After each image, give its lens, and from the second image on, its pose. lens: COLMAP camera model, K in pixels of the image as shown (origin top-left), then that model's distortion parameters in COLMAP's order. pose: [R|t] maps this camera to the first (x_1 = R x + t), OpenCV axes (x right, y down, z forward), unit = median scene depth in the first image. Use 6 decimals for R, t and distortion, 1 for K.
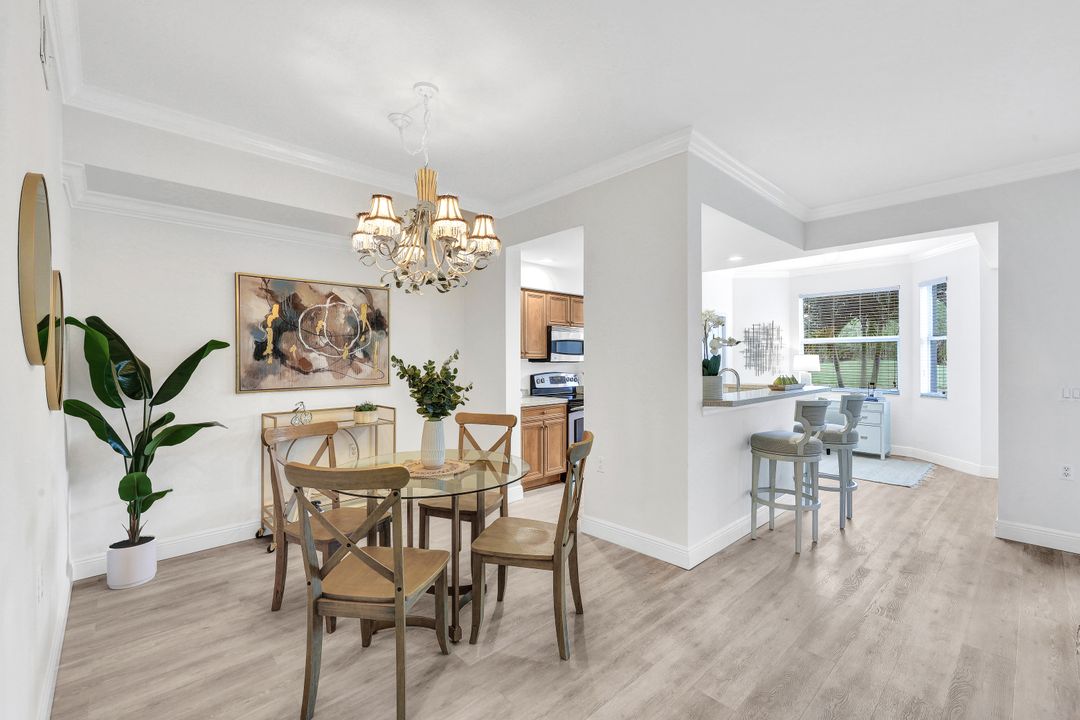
lens RADIAL K [[462.1, 0, 540.0], [0, 462.1, 360.0], [0, 0, 1]] dist [0.000402, -0.000451]
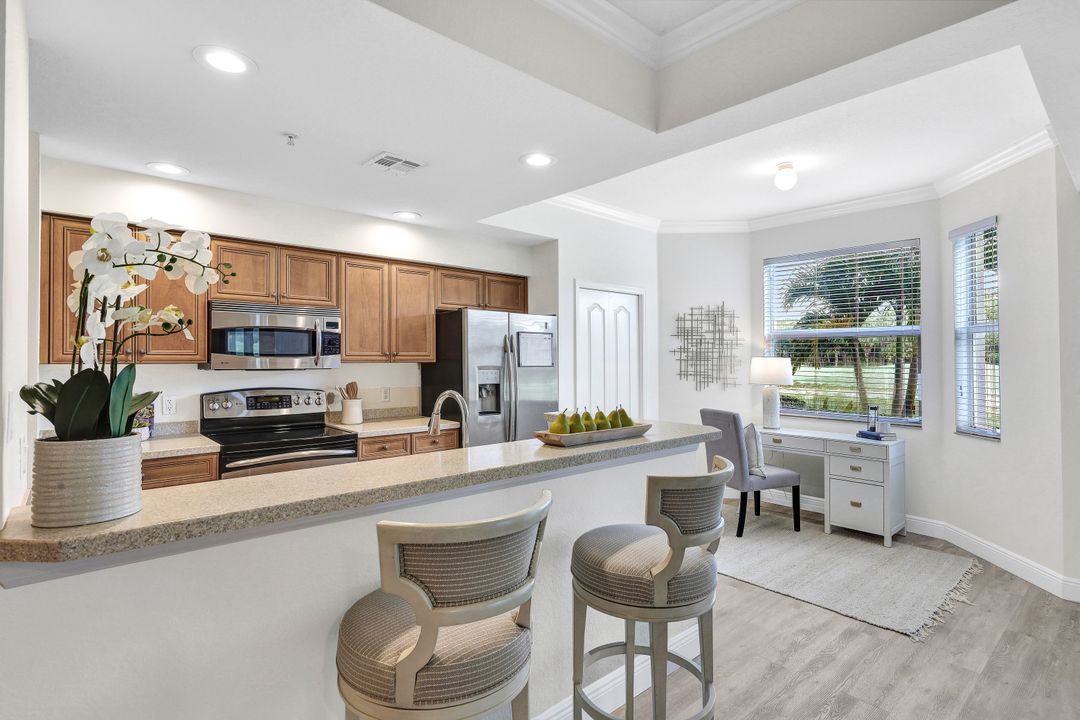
lens RADIAL K [[534.5, 0, 542.6], [0, 534.5, 352.1], [0, 0, 1]] dist [-0.001266, -0.000809]
pose [[0.999671, 0.003309, -0.025447, 0.570316], [-0.003688, 0.999883, -0.014862, -0.011989], [0.025395, 0.014951, 0.999566, 0.570319]]
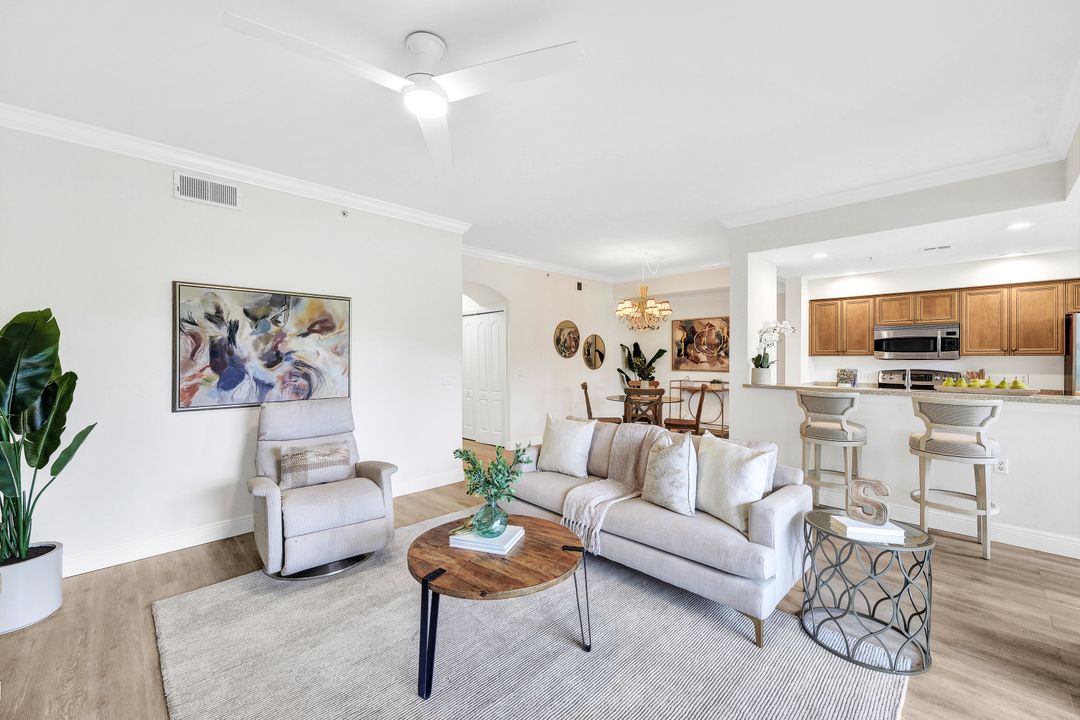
lens RADIAL K [[435.2, 0, 540.0], [0, 435.2, 360.0], [0, 0, 1]] dist [-0.000190, 0.000087]
pose [[0.018174, 0.011565, -0.999768, 1.460166], [0.001538, 0.999932, 0.011595, -0.010187], [0.999834, -0.001748, 0.018155, 0.250789]]
